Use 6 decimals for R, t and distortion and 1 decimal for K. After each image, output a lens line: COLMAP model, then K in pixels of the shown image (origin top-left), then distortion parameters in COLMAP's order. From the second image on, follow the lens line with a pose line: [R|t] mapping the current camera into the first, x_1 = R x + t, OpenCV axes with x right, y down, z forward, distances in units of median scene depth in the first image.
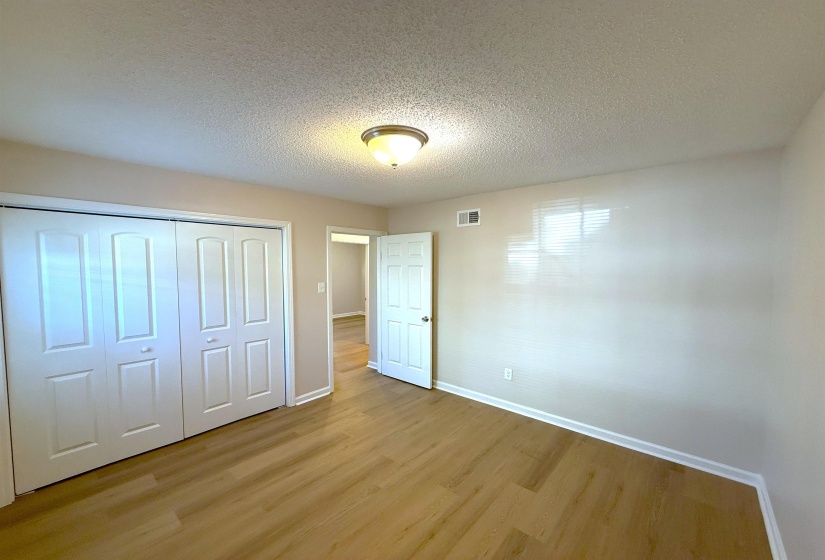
lens RADIAL K [[328.7, 0, 412.5], [0, 328.7, 280.0], [0, 0, 1]] dist [0.001108, 0.000124]
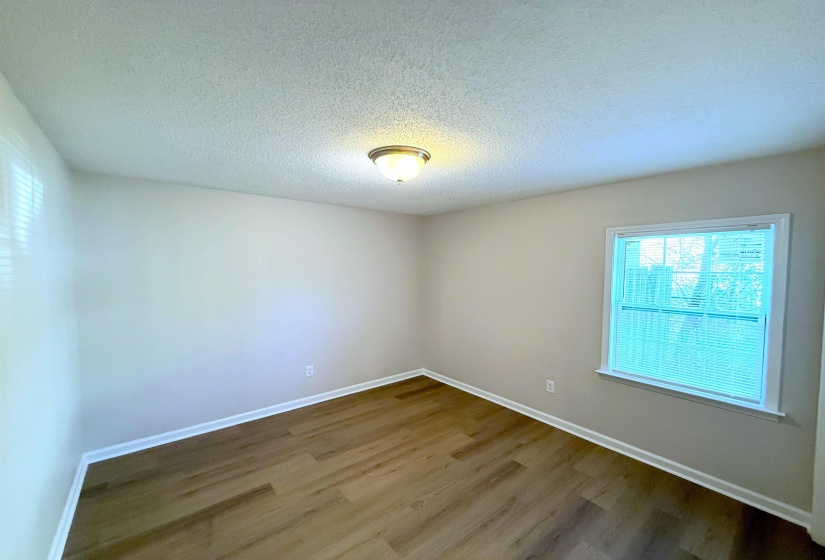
lens RADIAL K [[328.7, 0, 412.5], [0, 328.7, 280.0], [0, 0, 1]] dist [0.001108, 0.000124]
pose [[-0.985811, -0.015332, 0.167157, -0.256134], [0.000084, 0.995774, 0.091833, -0.117024], [-0.167859, 0.090544, -0.981644, 1.897254]]
